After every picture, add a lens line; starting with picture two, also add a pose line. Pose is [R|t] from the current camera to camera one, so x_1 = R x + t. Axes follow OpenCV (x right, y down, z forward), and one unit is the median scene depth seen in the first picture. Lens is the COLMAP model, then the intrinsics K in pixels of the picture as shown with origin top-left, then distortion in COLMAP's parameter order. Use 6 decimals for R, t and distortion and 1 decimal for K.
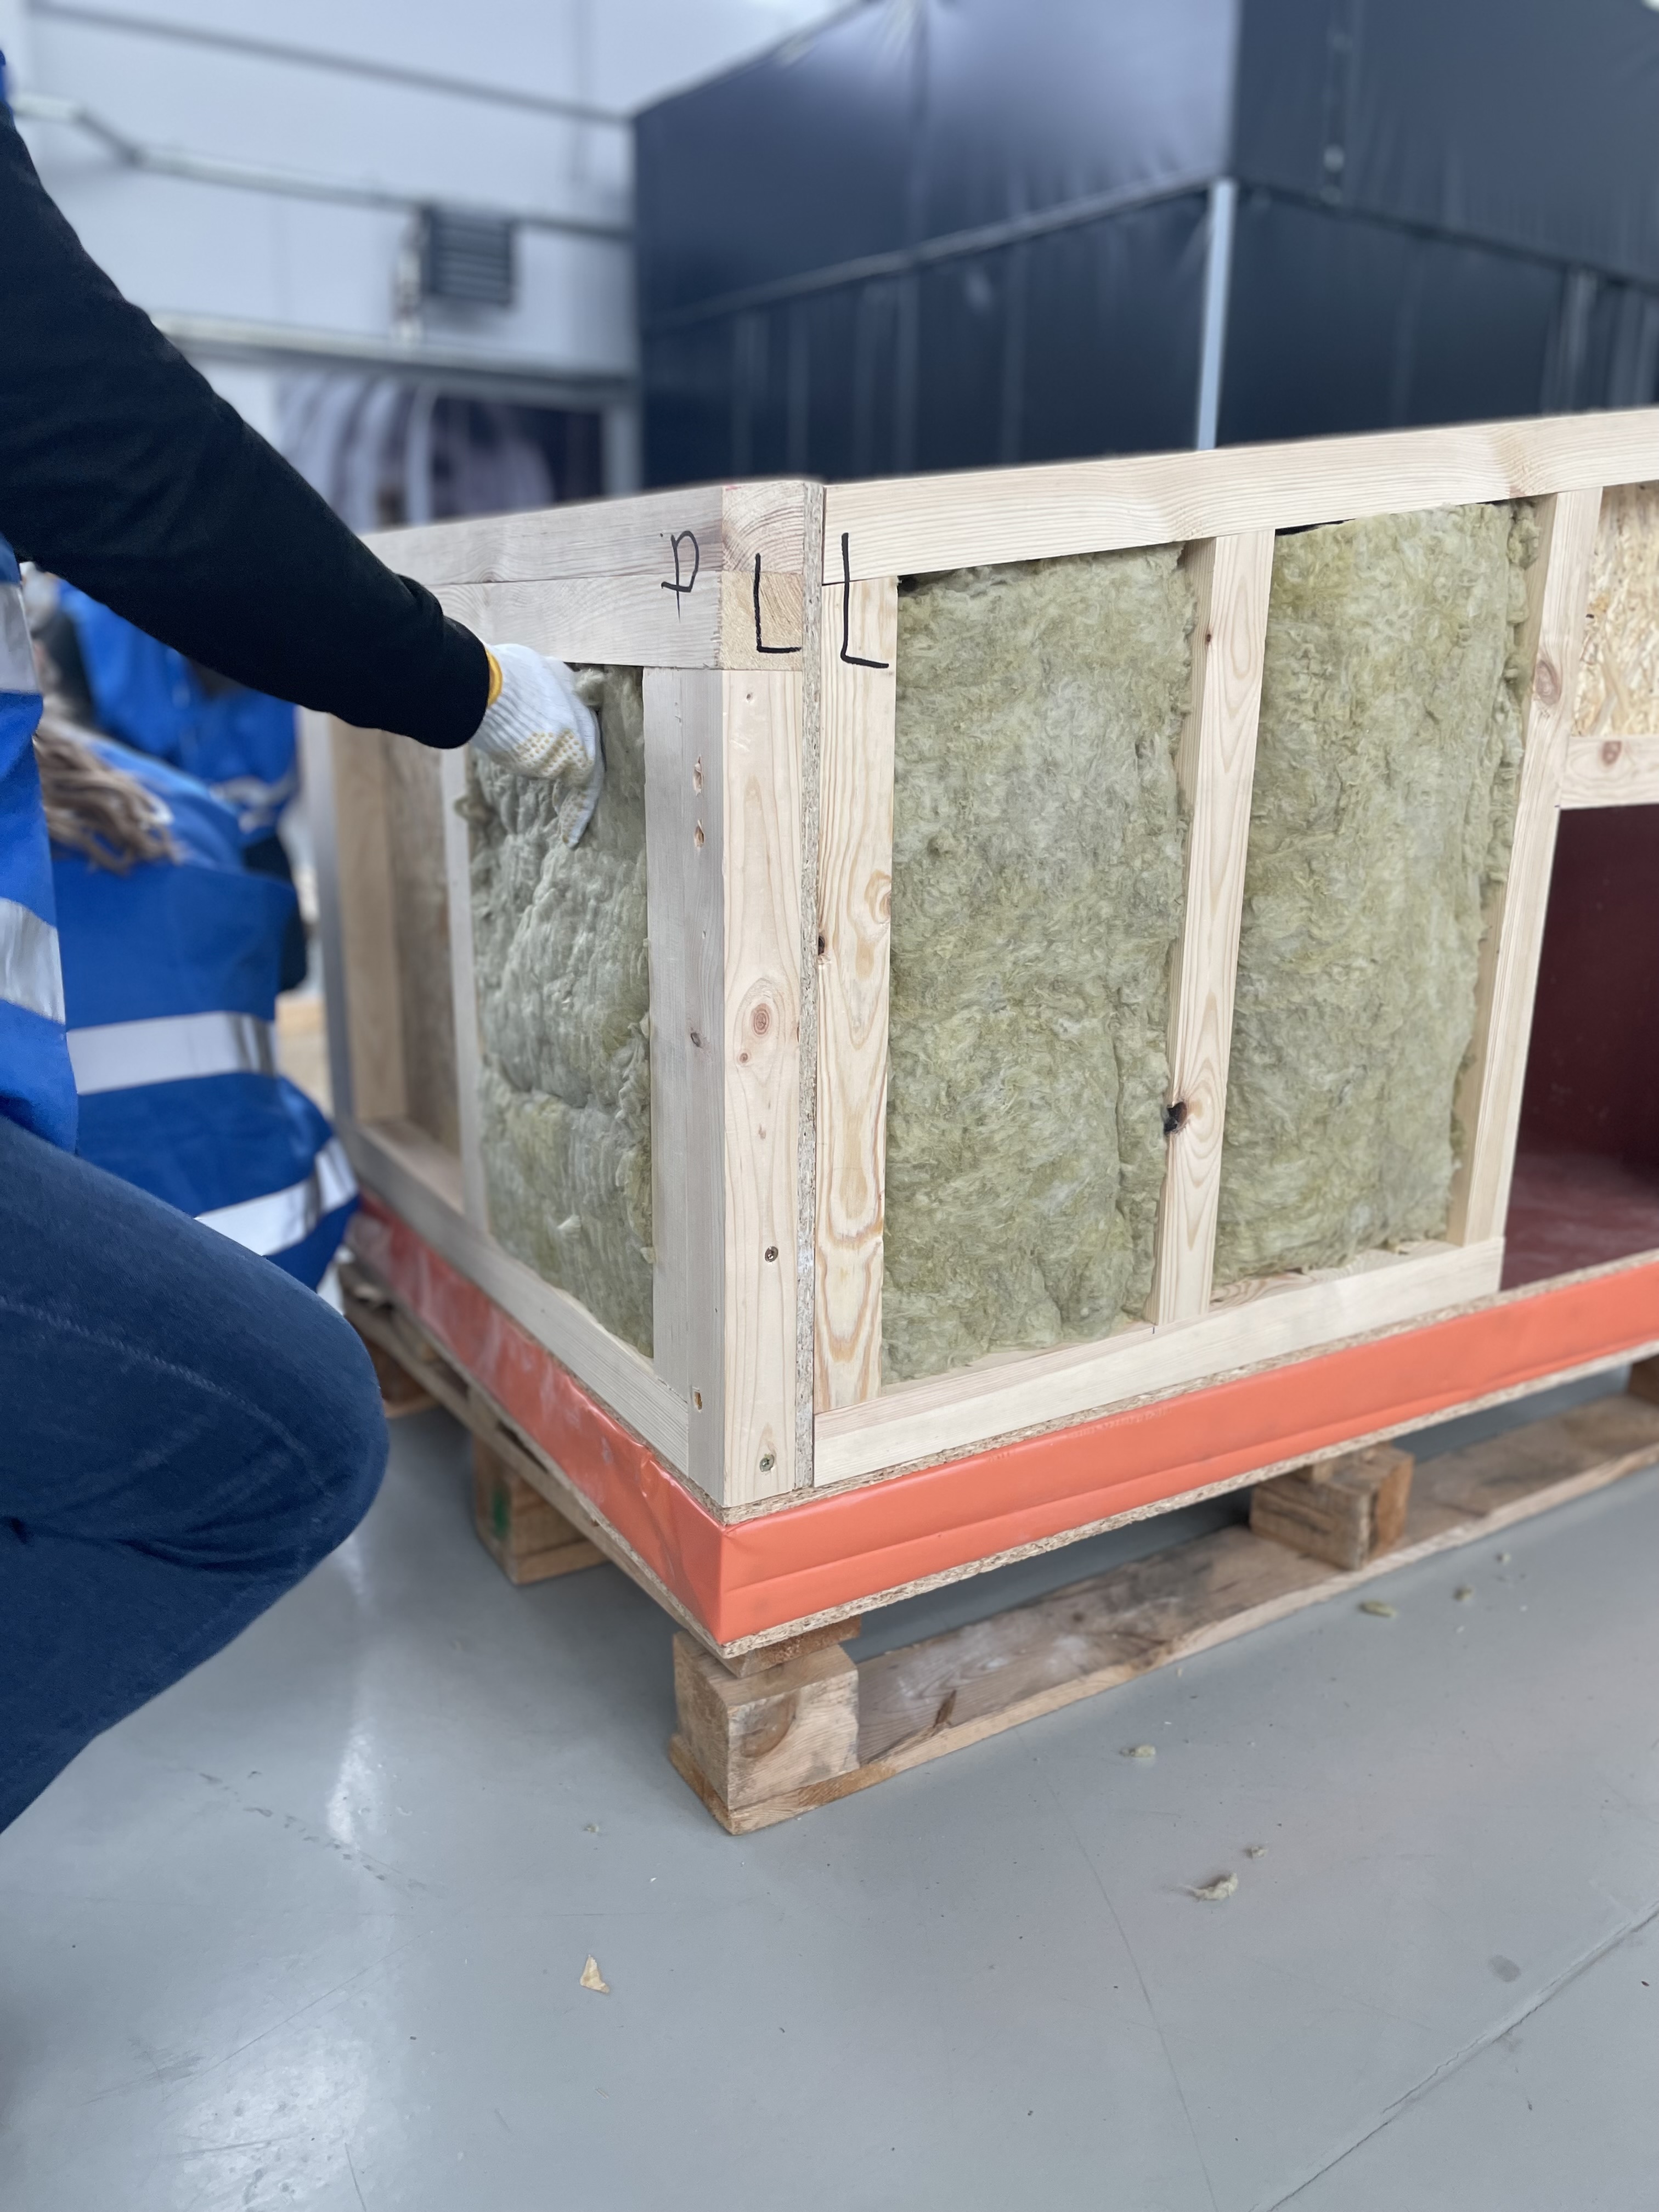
lens RADIAL K [[1692.6, 0, 841.5], [0, 1692.6, 1093.8], [0, 0, 1]] dist [0.094521, -0.122441]
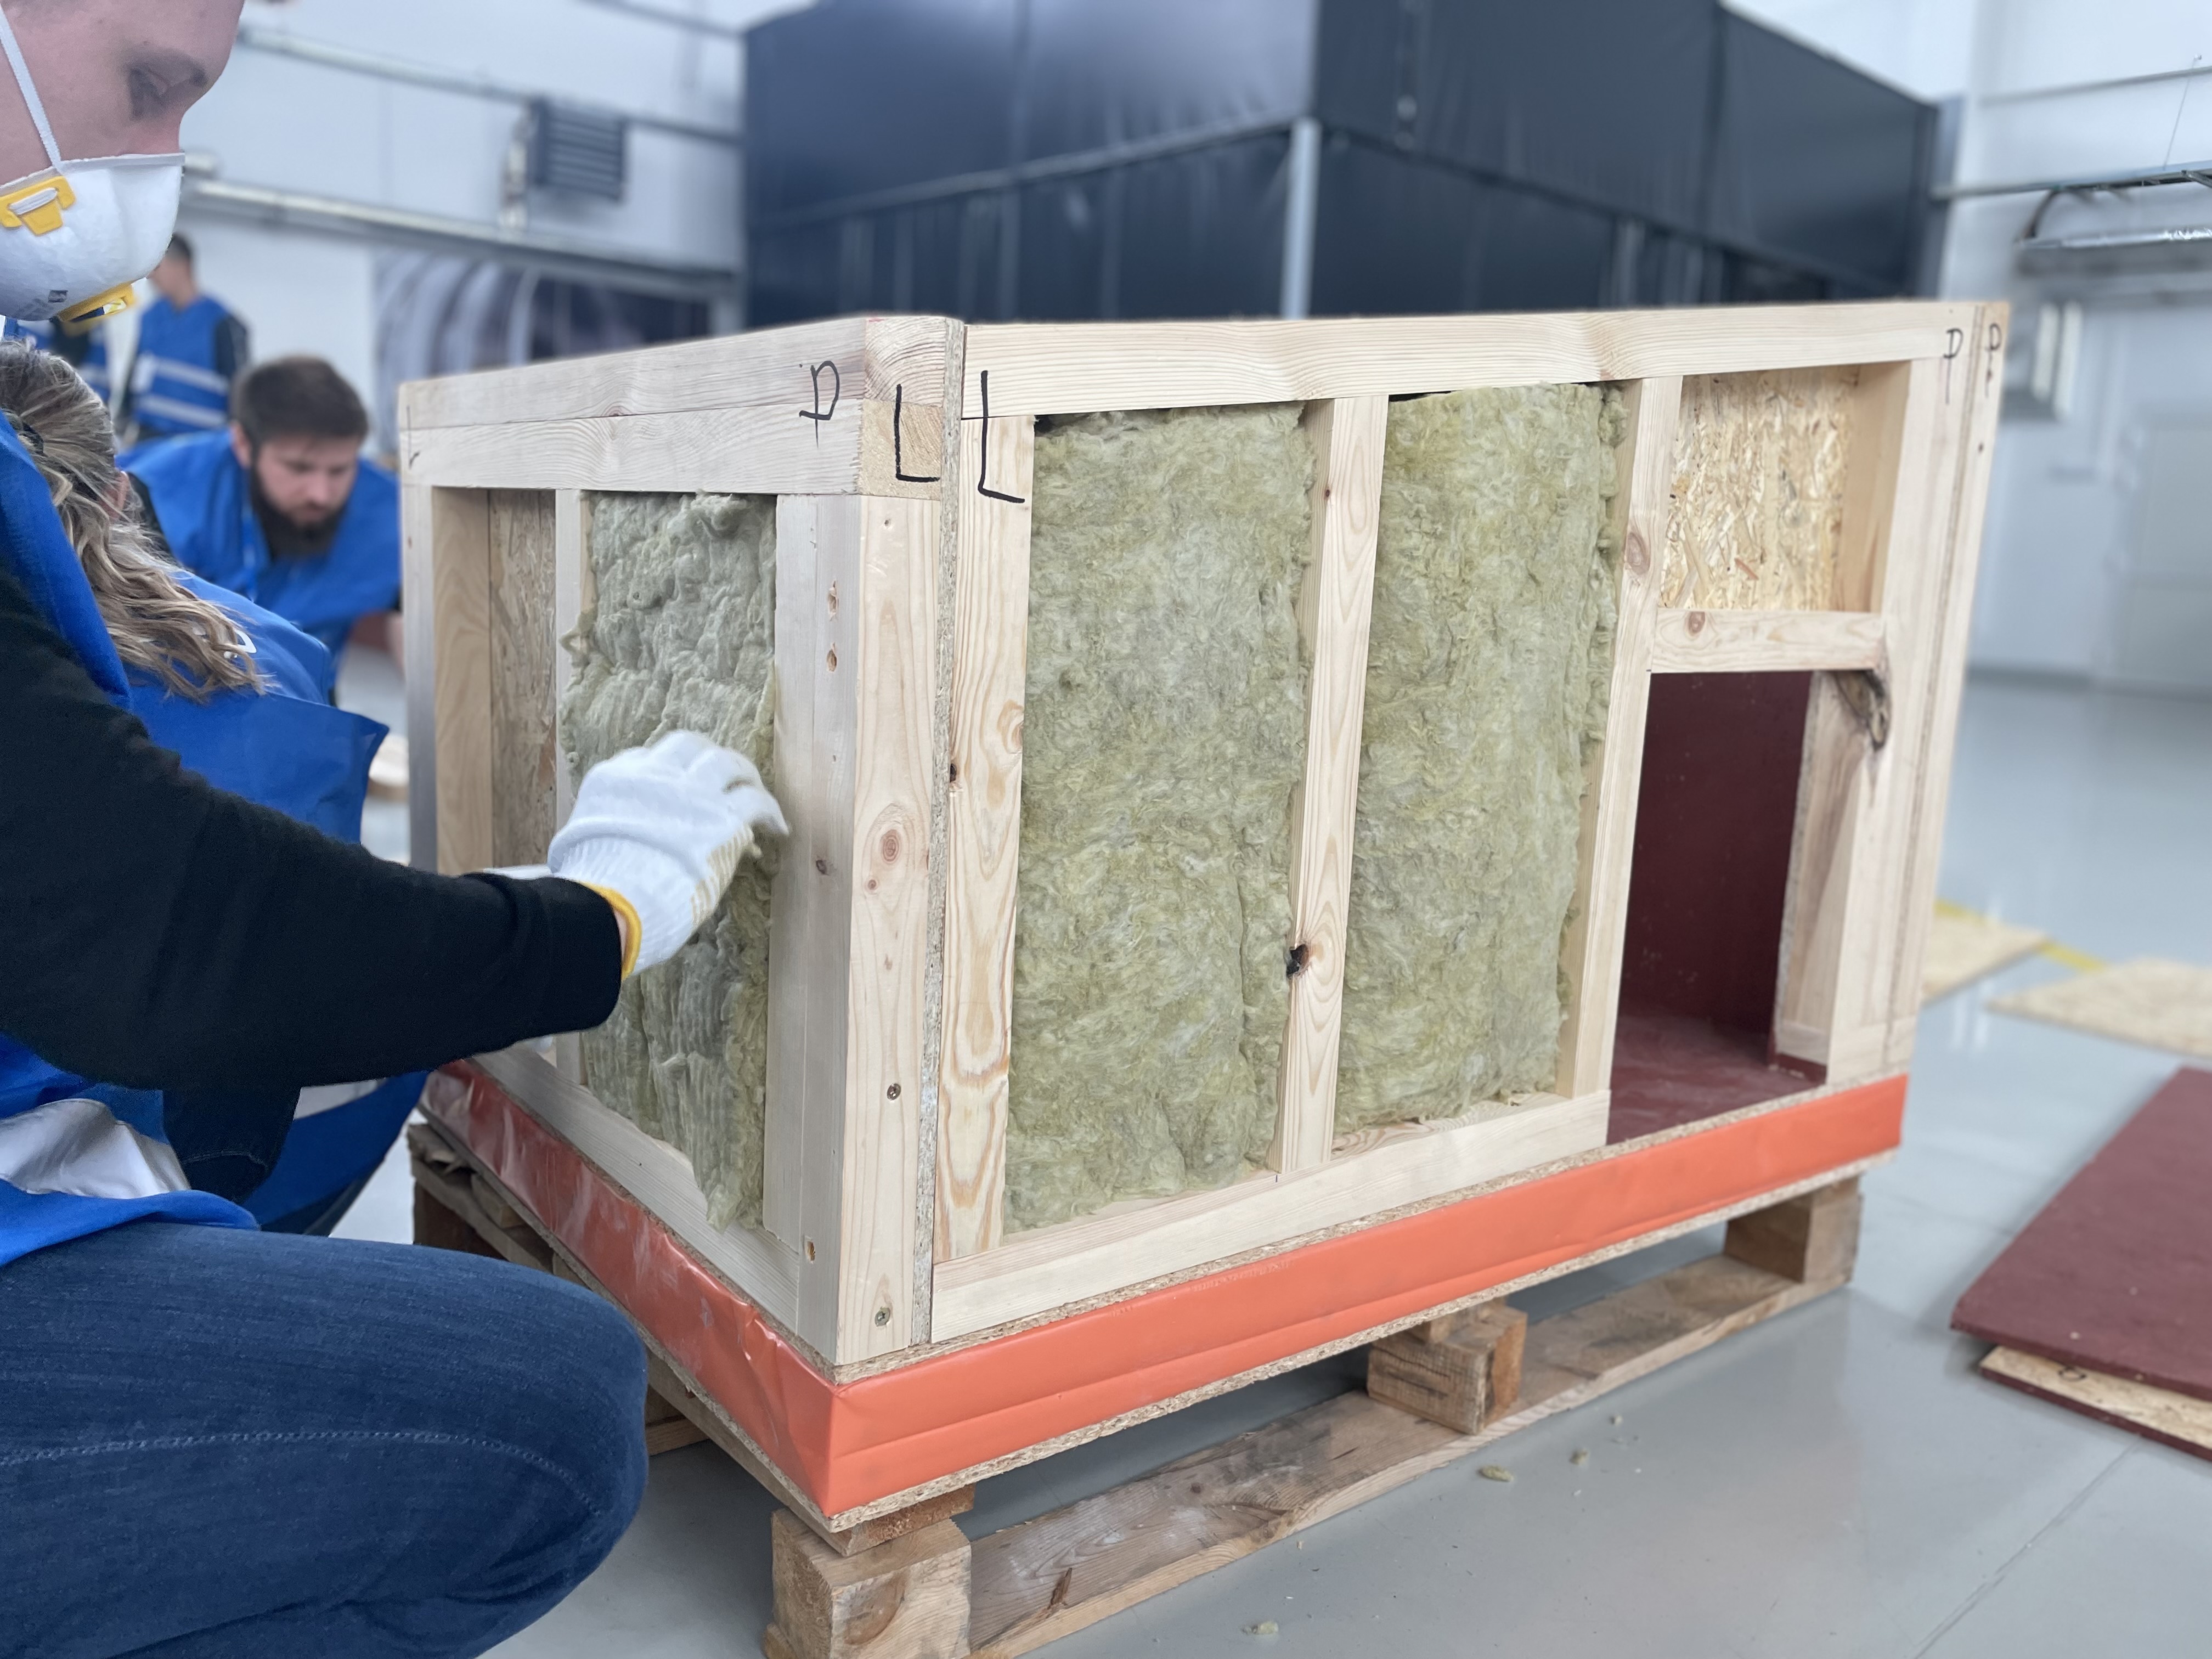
lens RADIAL K [[1692.6, 0, 1100.4], [0, 1692.6, 799.3], [0, 0, 1]] dist [0.094521, -0.122441]
pose [[0.994872, 0.018109, 0.099511, -0.019714], [-0.007259, 0.994089, -0.108325, 0.027672], [-0.100884, 0.107047, 0.989122, 0.010918]]
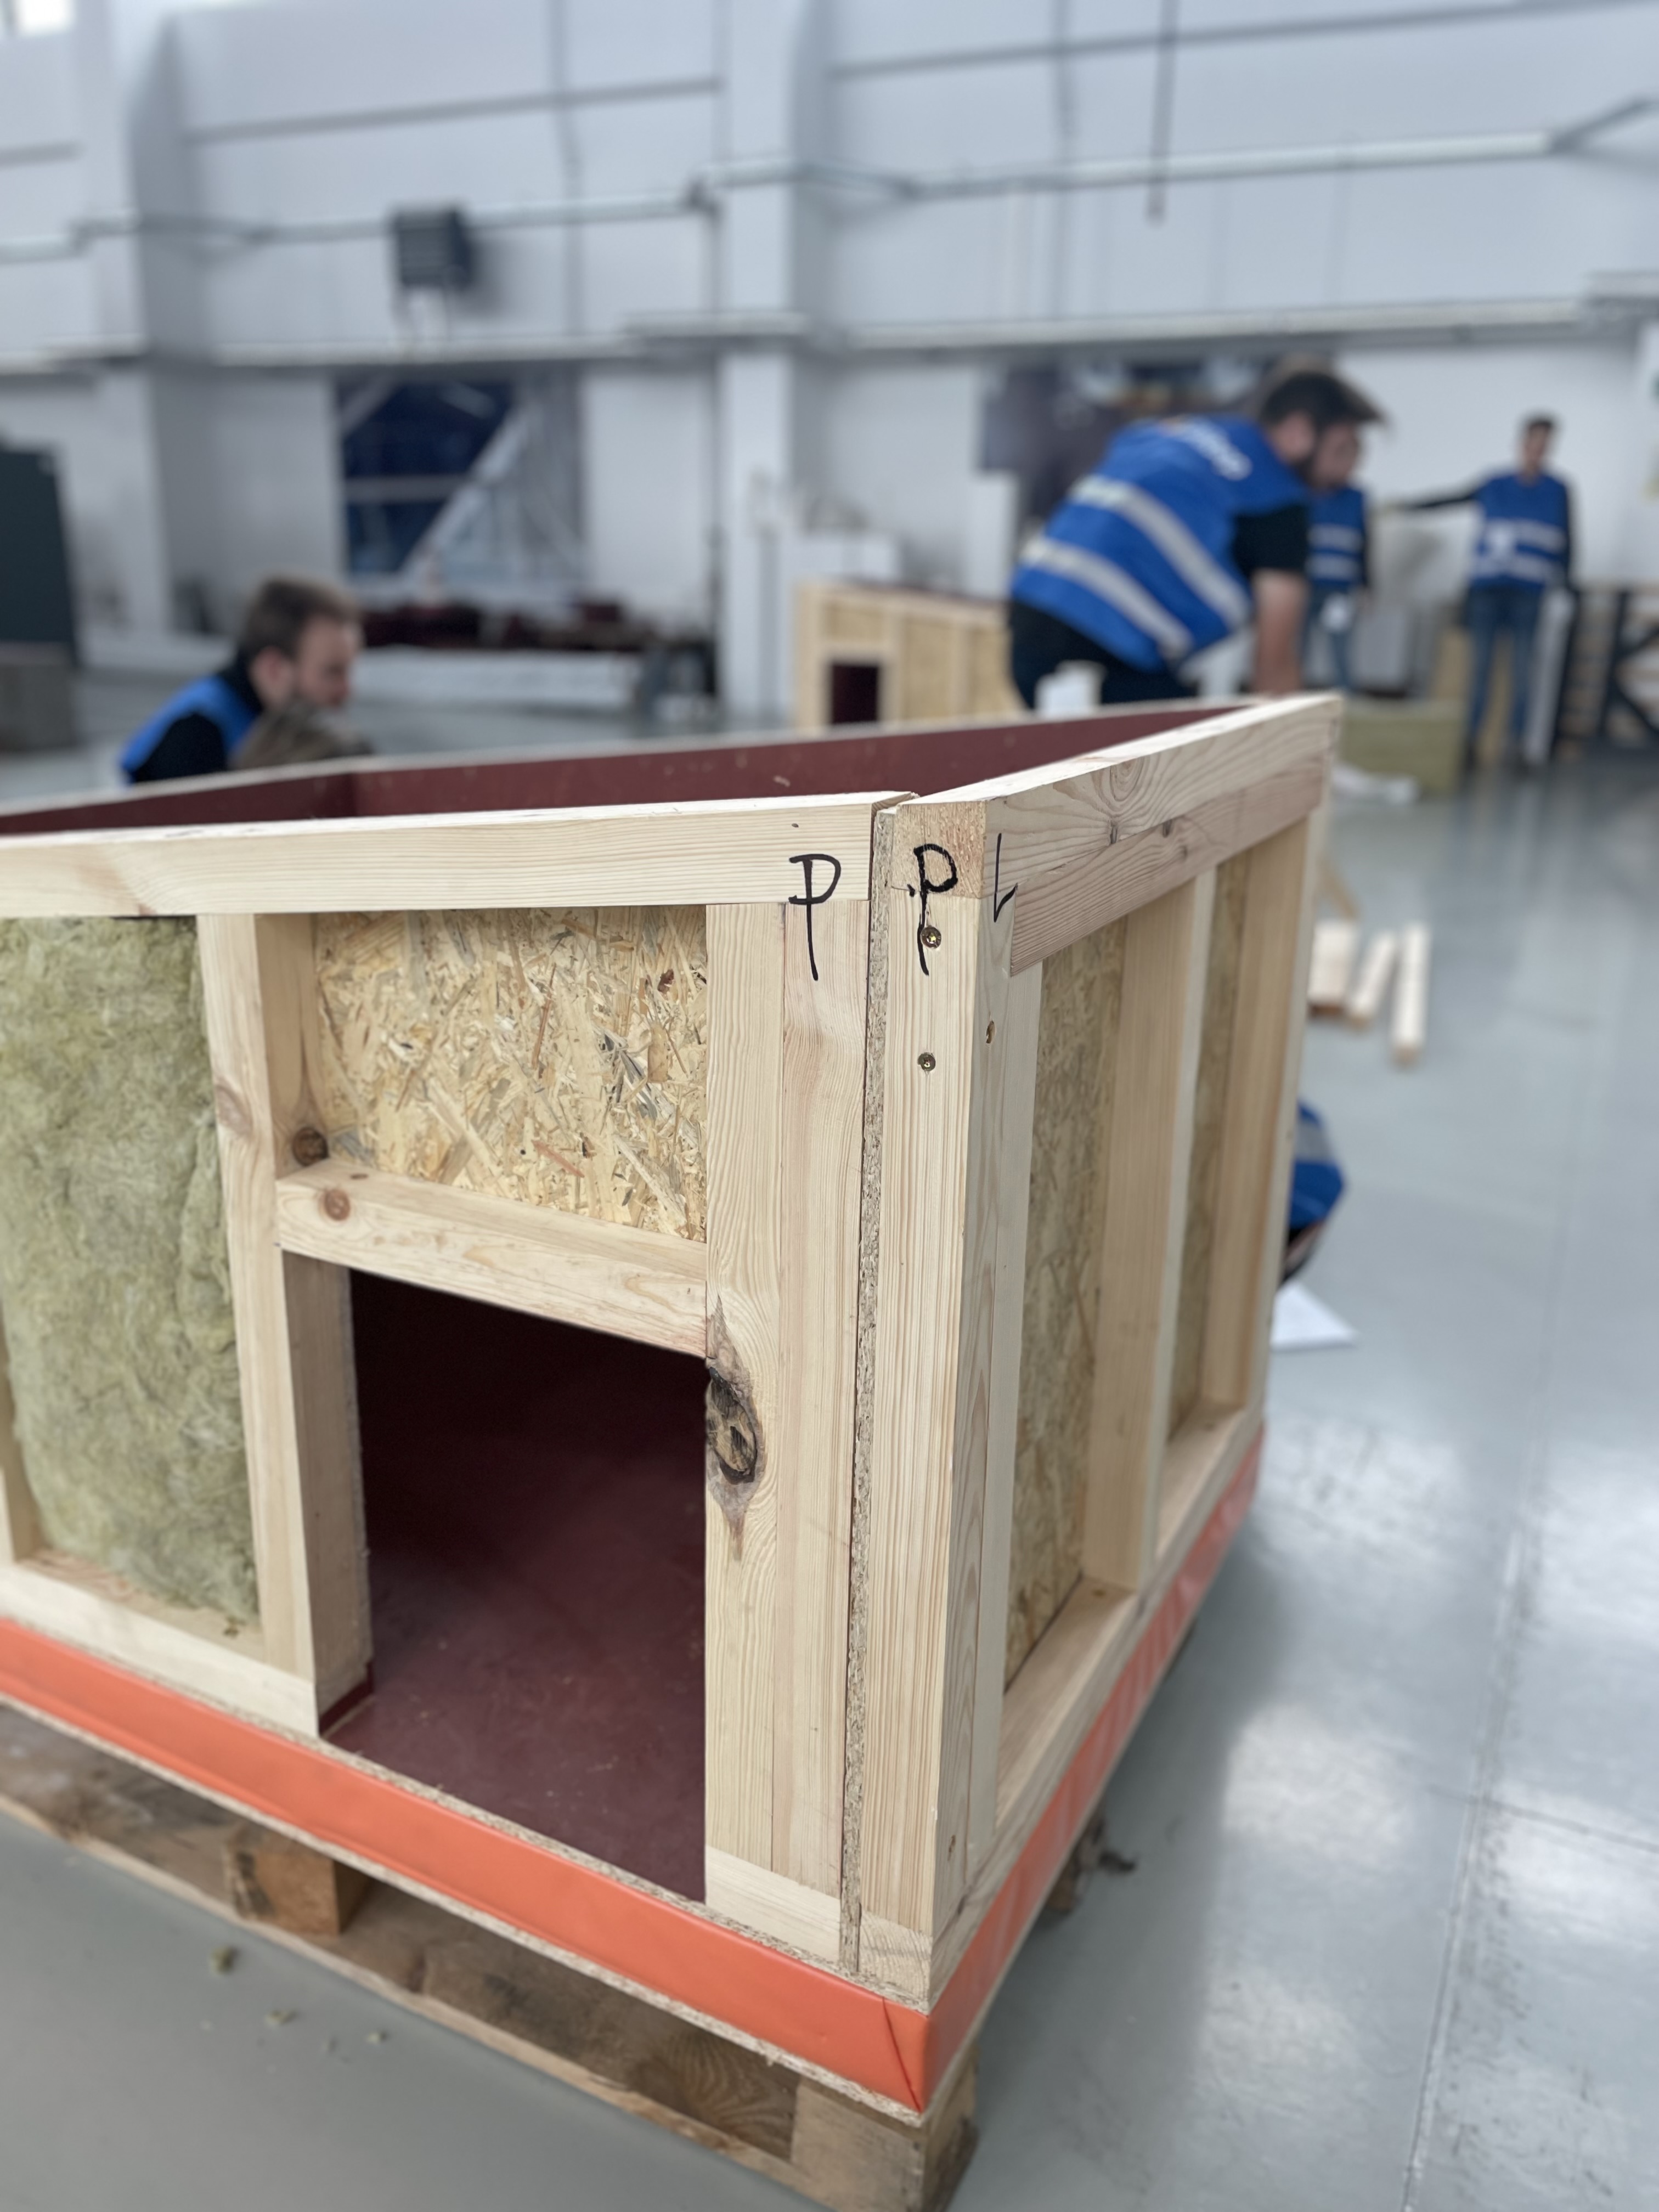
lens RADIAL K [[1692.6, 0, 821.8], [0, 1692.6, 1091.0], [0, 0, 1]] dist [0.094521, -0.122441]
pose [[0.504387, 0.256612, -0.824466, 1.340569], [-0.233836, 0.959735, 0.155659, -0.472870], [0.831213, 0.114277, 0.544083, 0.784473]]
